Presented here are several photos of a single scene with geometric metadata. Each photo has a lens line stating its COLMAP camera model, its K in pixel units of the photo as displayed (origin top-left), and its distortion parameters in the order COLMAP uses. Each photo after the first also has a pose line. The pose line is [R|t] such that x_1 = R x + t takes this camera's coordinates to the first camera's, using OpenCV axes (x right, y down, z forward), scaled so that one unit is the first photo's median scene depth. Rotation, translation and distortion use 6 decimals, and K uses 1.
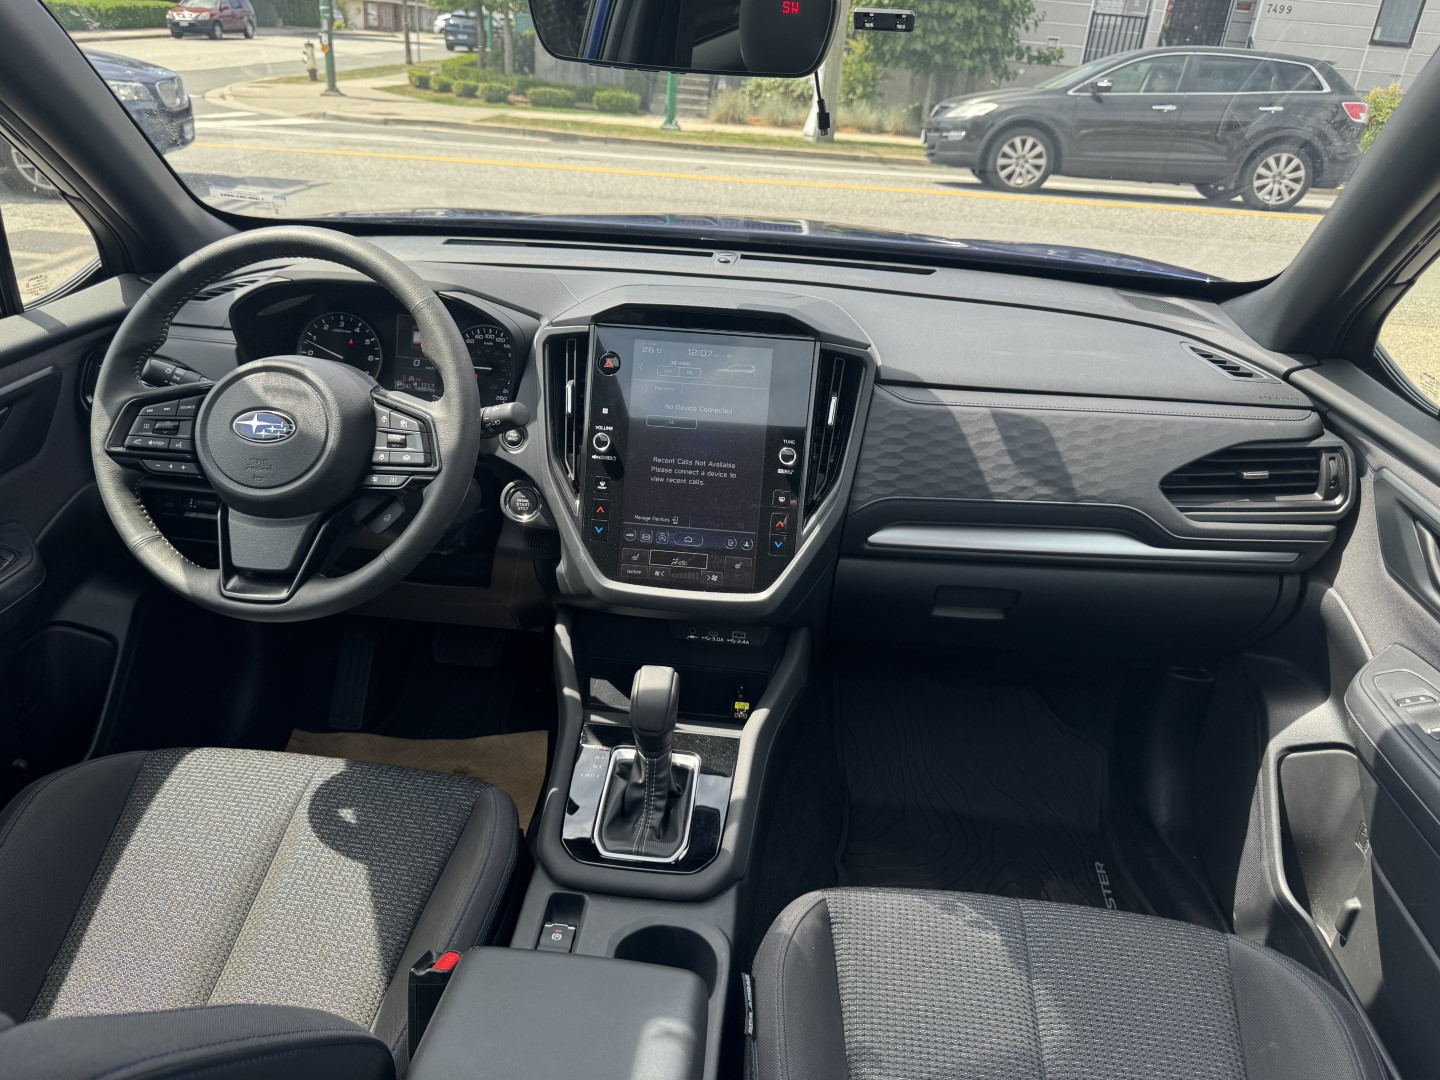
lens RADIAL K [[1027.4, 0, 717.7], [0, 1027.4, 526.1], [0, 0, 1]] dist [0.017330, -0.020800]
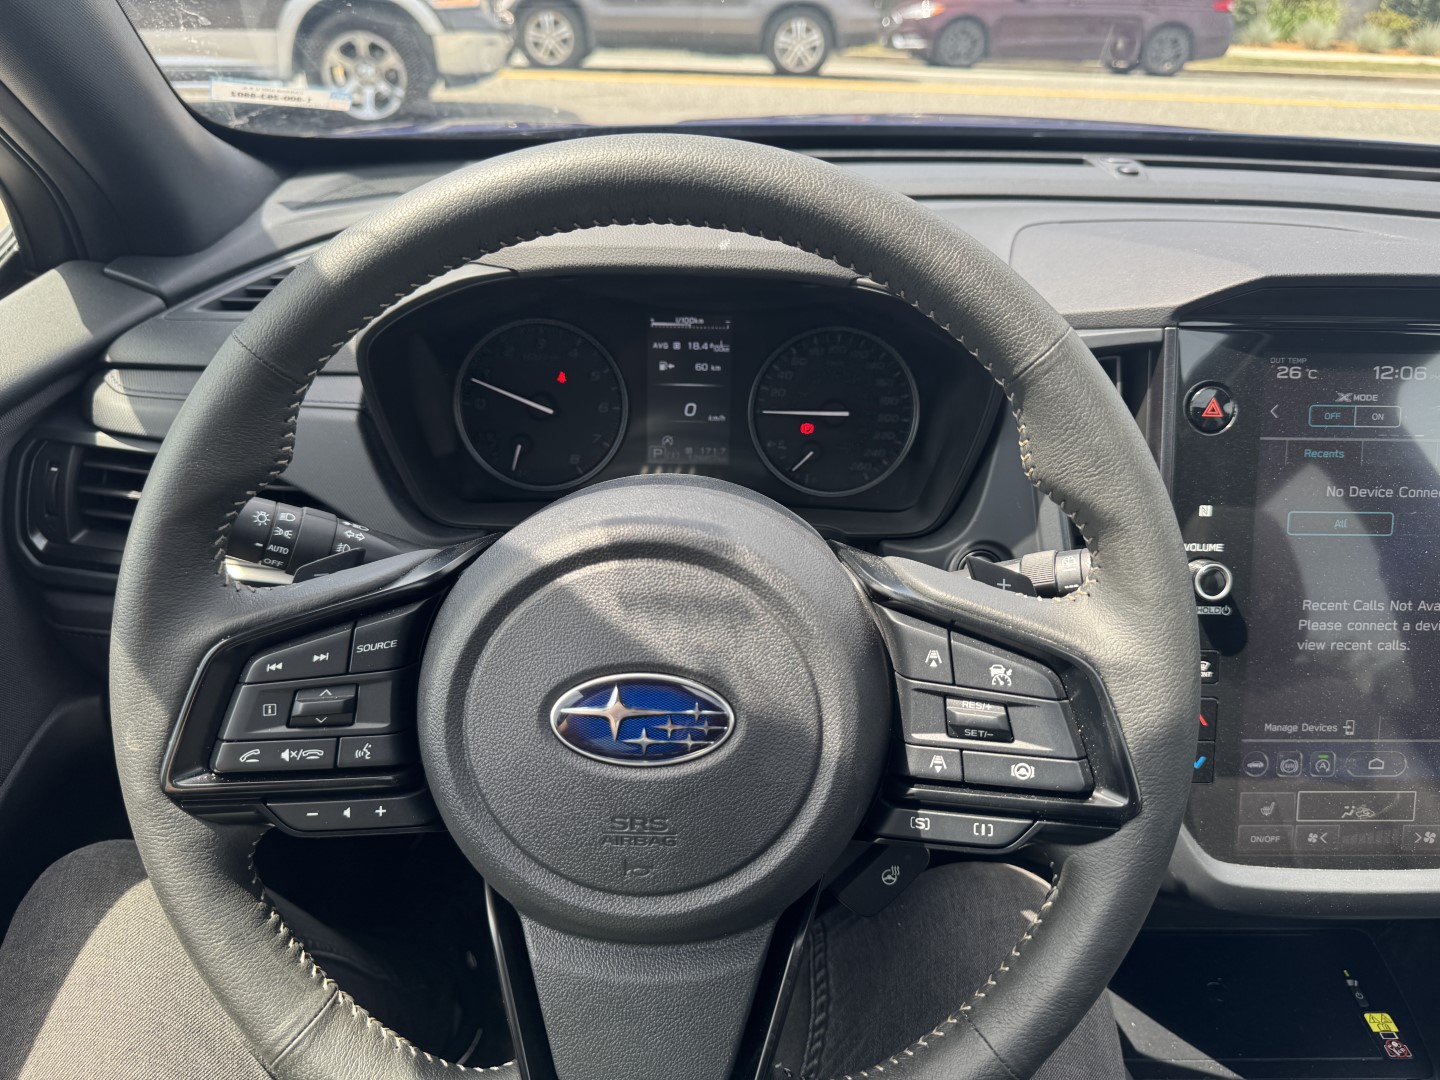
lens RADIAL K [[1027.4, 0, 722.3], [0, 1027.4, 531.3], [0, 0, 1]] dist [0.017330, -0.020800]
pose [[0.997176, -0.065151, 0.037367, -0.344486], [0.061892, 0.994659, 0.082595, -0.154473], [-0.042548, -0.080049, 0.995882, 0.541389]]
